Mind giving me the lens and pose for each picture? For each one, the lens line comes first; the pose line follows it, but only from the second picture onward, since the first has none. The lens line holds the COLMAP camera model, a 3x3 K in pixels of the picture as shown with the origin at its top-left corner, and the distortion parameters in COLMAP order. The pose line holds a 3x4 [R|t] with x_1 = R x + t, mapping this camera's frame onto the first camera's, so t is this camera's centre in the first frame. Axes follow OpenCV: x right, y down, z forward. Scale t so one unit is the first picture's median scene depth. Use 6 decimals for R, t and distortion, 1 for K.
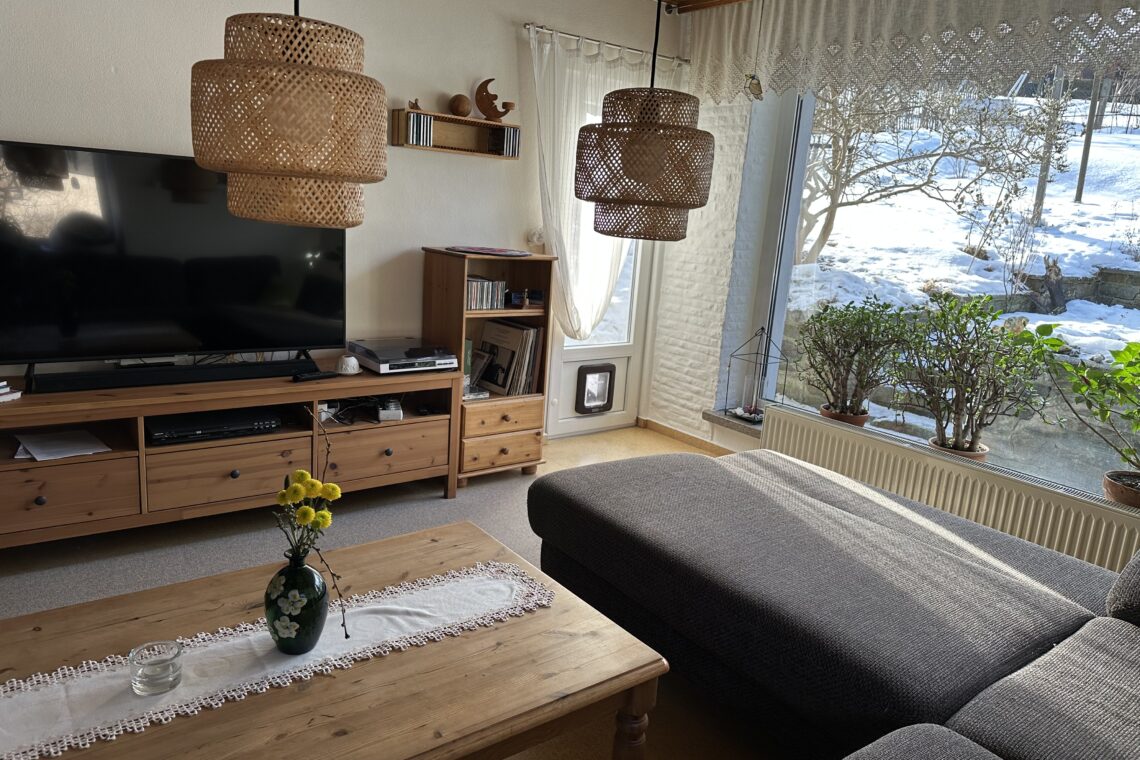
lens RADIAL K [[787.1, 0, 569.9], [0, 787.1, 402.2], [0, 0, 1]] dist [-0.010788, -0.012731]
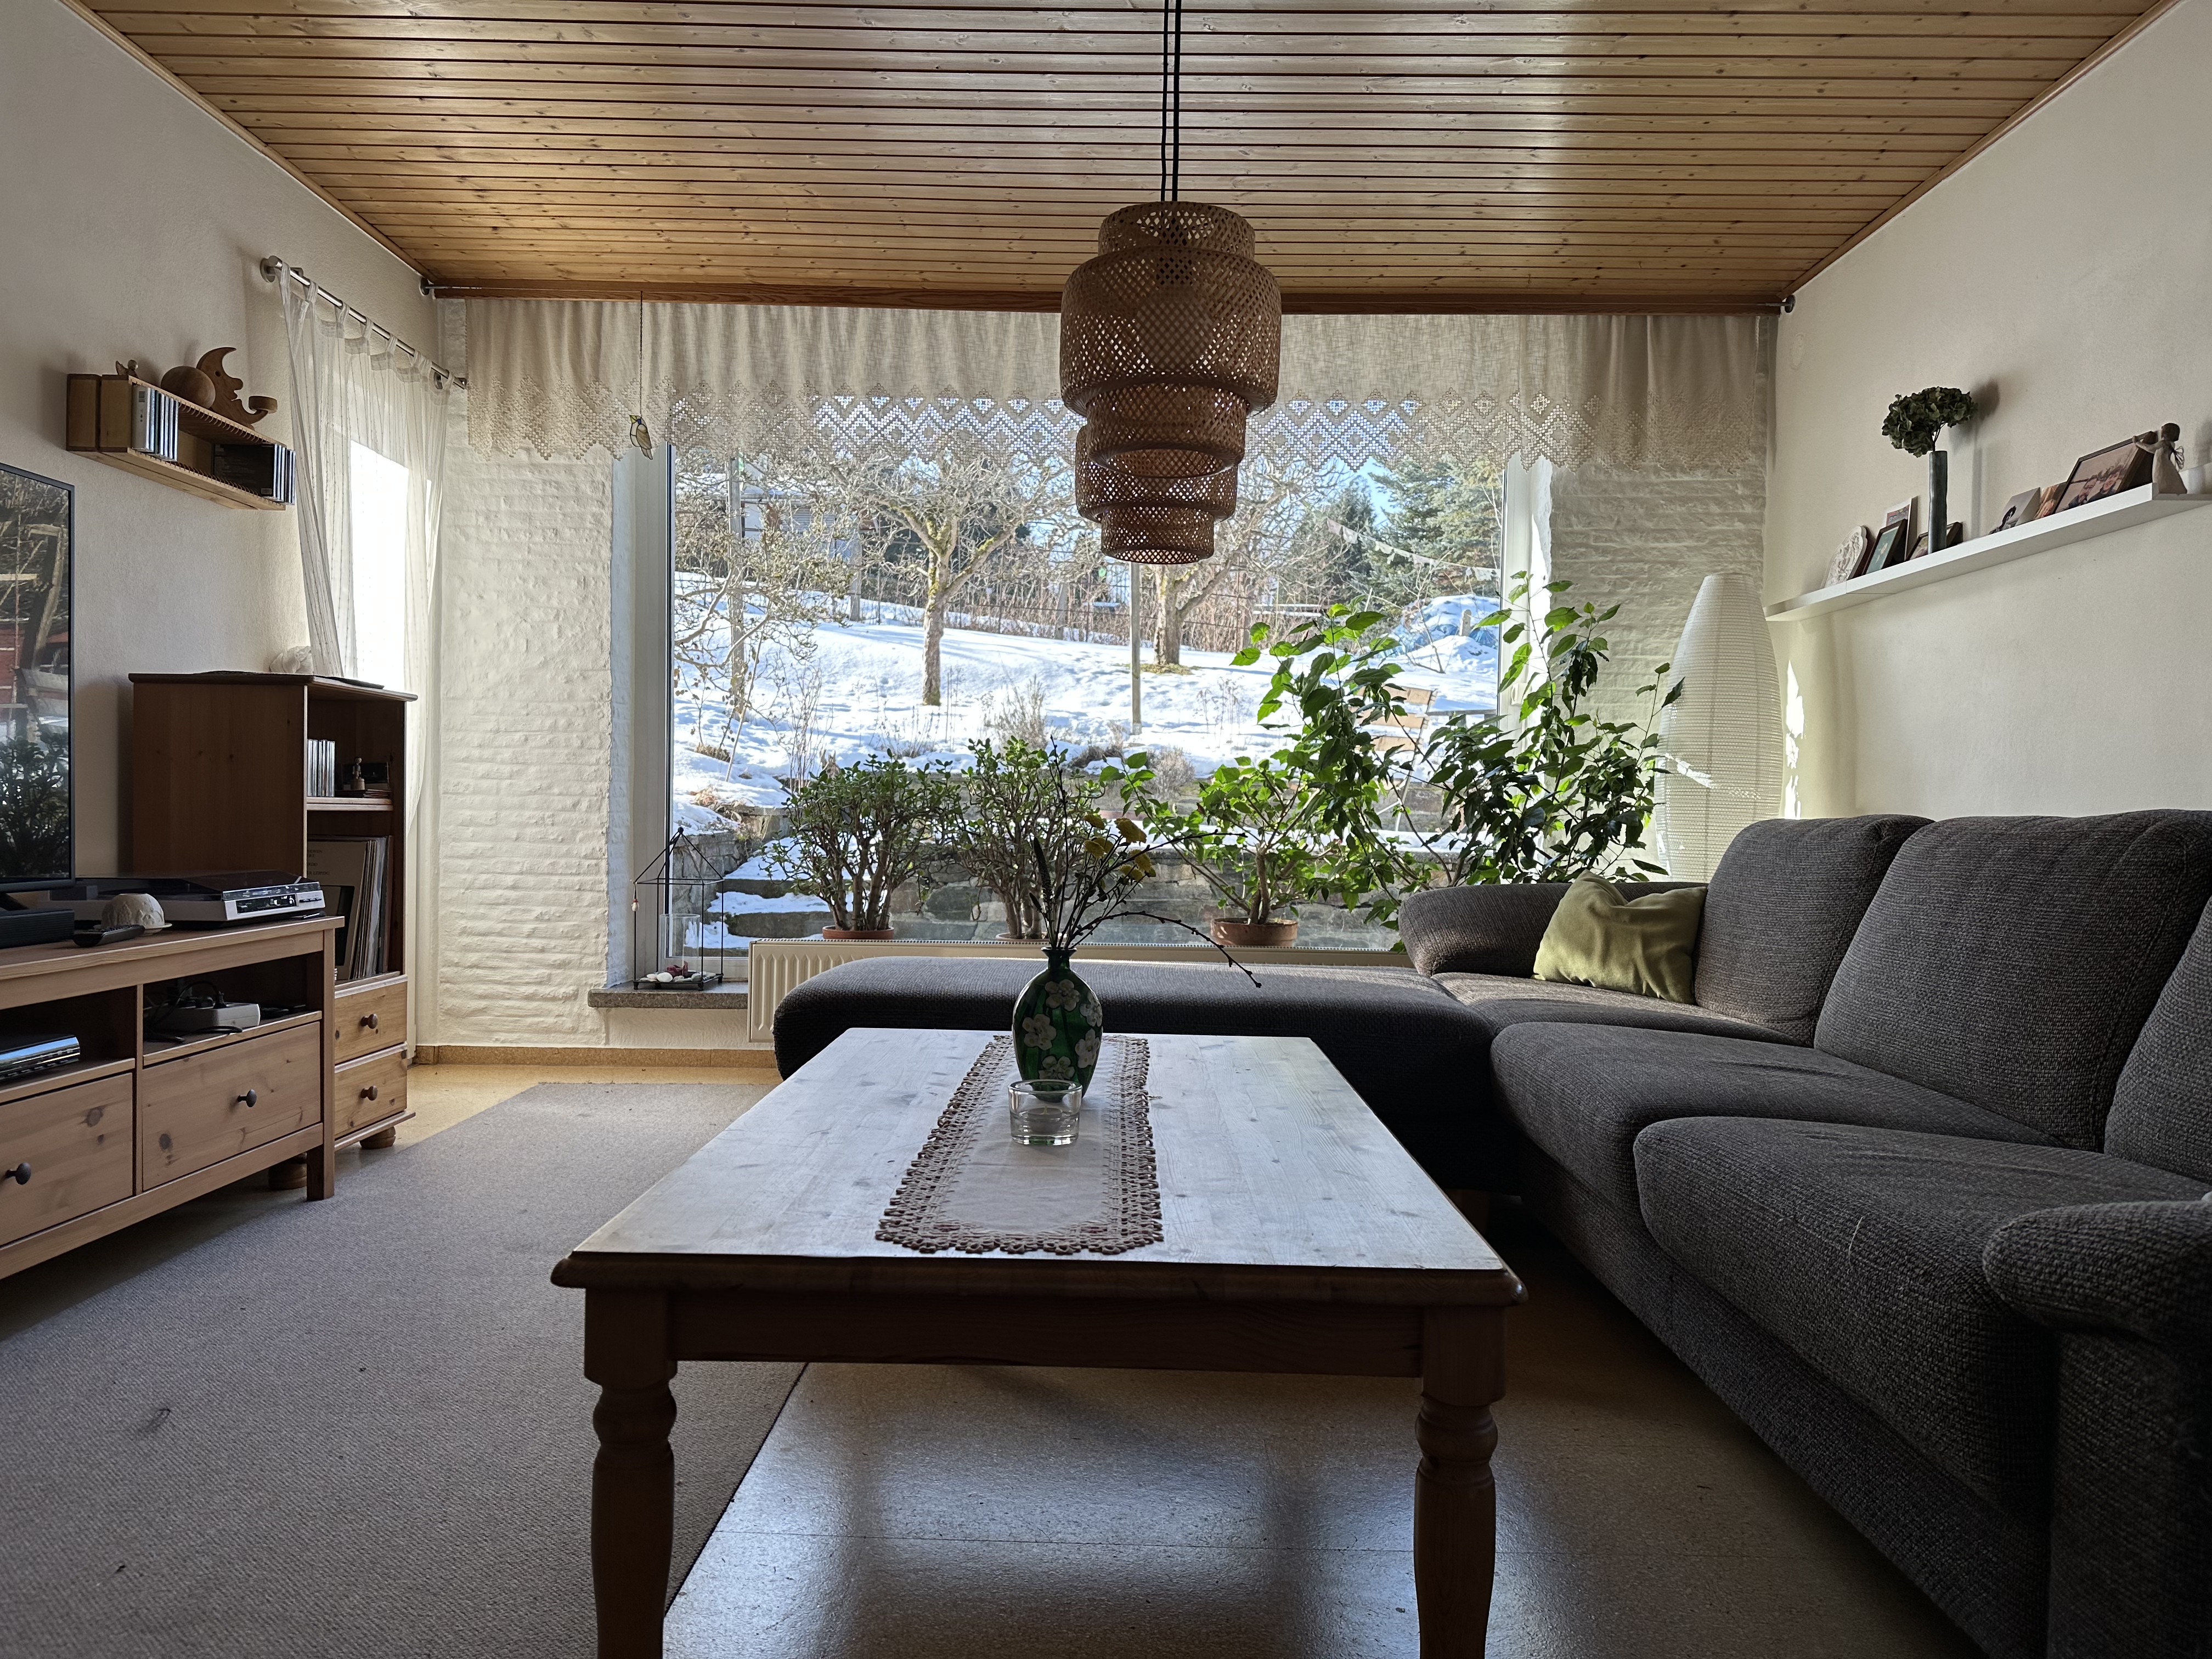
lens RADIAL K [[1557.7, 0, 1107.5], [0, 1557.7, 826.4], [0, 0, 1]] dist [-0.023507, -0.006546]
pose [[0.600433, -0.060389, 0.797391, -0.477262], [0.213750, 0.972983, -0.087266, 0.071377], [-0.770578, 0.222840, 0.597120, 0.054668]]
